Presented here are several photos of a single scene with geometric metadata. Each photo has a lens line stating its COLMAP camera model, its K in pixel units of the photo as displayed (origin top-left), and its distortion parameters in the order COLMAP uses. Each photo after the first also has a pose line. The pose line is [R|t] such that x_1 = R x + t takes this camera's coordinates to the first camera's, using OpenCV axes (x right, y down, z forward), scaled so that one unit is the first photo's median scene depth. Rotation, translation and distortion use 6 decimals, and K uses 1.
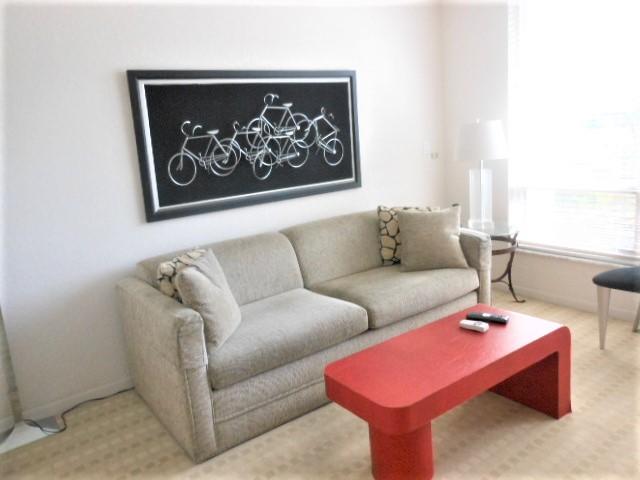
lens RADIAL K [[518.2, 0, 320.0], [0, 518.2, 240.0], [0, 0, 1]] dist [0.002323, 0.000370]
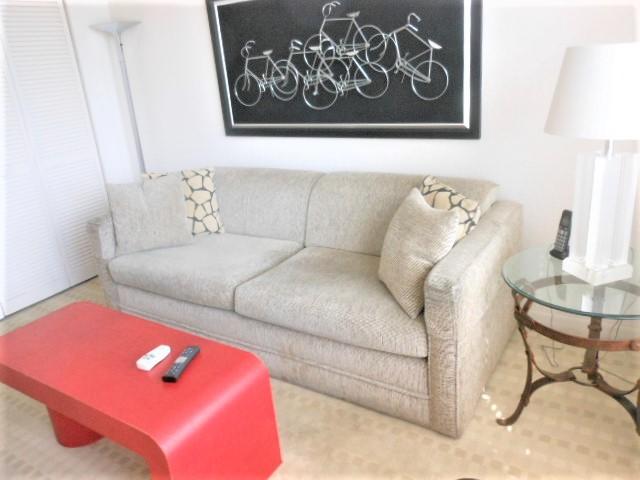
lens RADIAL K [[540.3, 0, 320.0], [0, 540.3, 240.0], [0, 0, 1]] dist [-0.006355, -0.002732]
pose [[0.339395, 0.372249, -0.863853, 0.744395], [-0.121045, 0.928011, 0.352339, -0.232659], [0.932823, -0.015016, 0.360021, 0.683114]]
